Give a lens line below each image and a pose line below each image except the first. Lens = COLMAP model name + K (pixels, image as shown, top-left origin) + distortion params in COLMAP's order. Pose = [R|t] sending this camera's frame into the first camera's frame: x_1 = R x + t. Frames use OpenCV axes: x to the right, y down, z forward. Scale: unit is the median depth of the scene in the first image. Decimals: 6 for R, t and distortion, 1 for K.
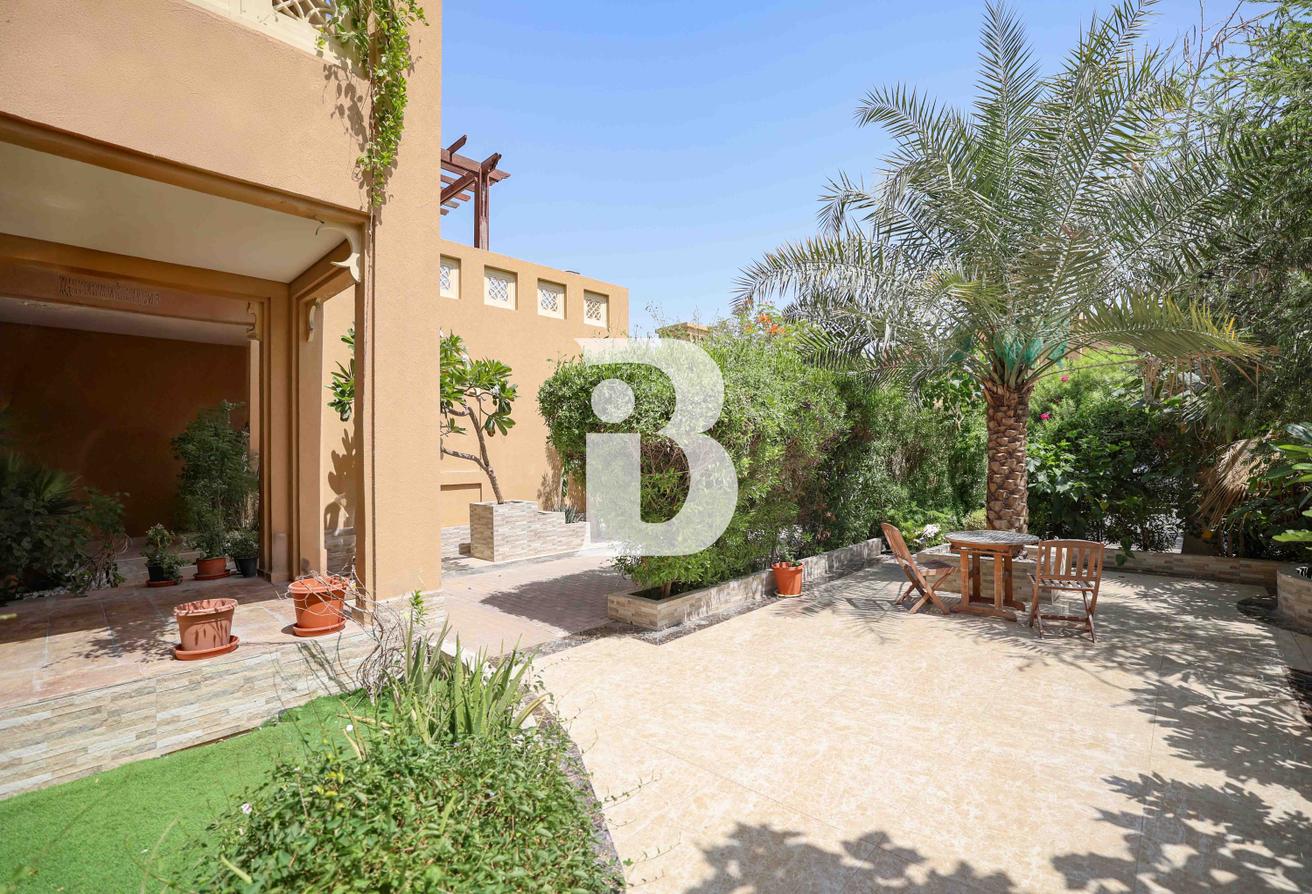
lens RADIAL K [[571.1, 0, 681.3], [0, 571.1, 434.8], [0, 0, 1]] dist [-0.000414, -0.000087]
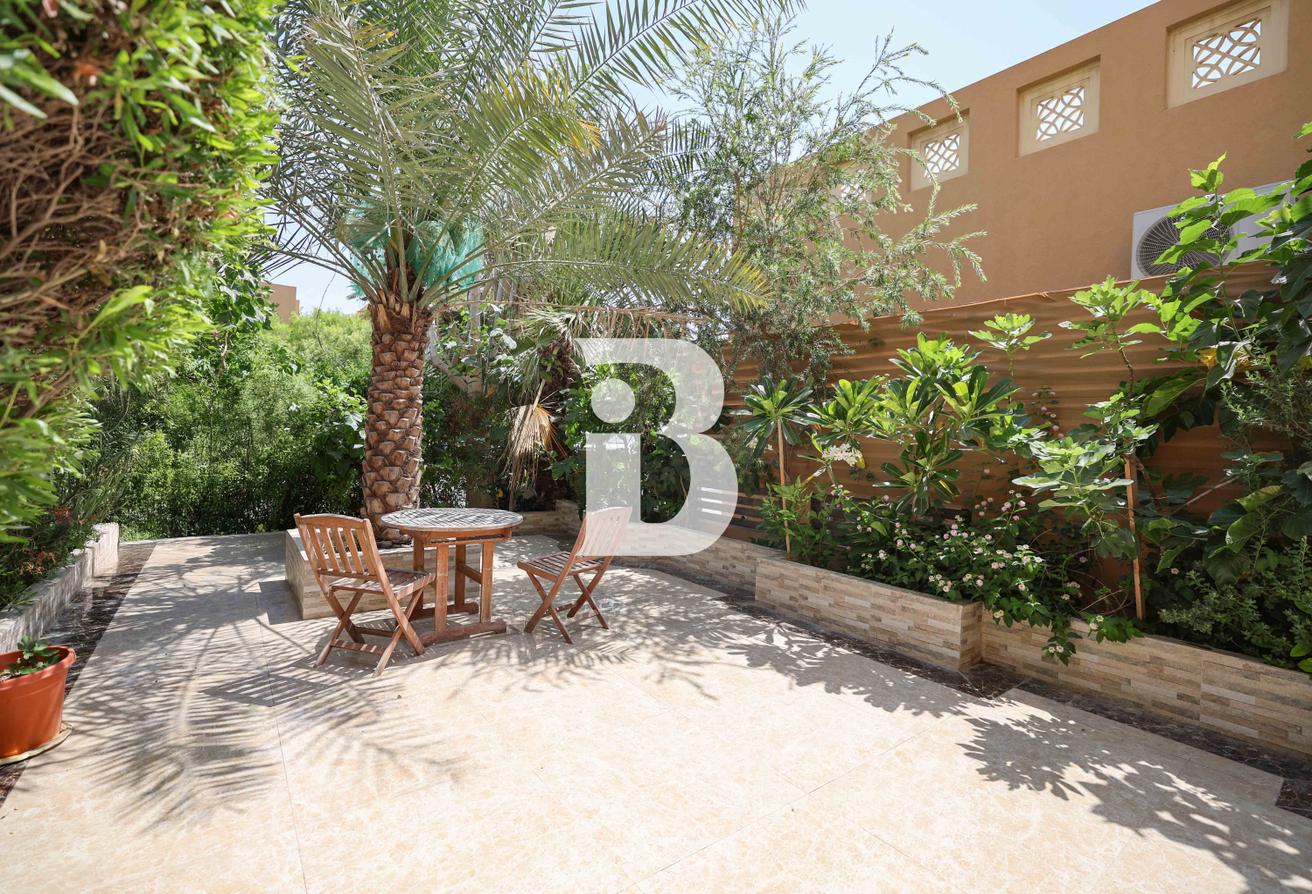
lens RADIAL K [[571.1, 0, 681.3], [0, 571.1, 434.8], [0, 0, 1]] dist [-0.000414, -0.000087]
pose [[0.173861, 0.040191, 0.983950, -0.117125], [-0.078373, 0.996562, -0.026858, 0.124132], [-0.981646, -0.072446, 0.176414, 1.000882]]
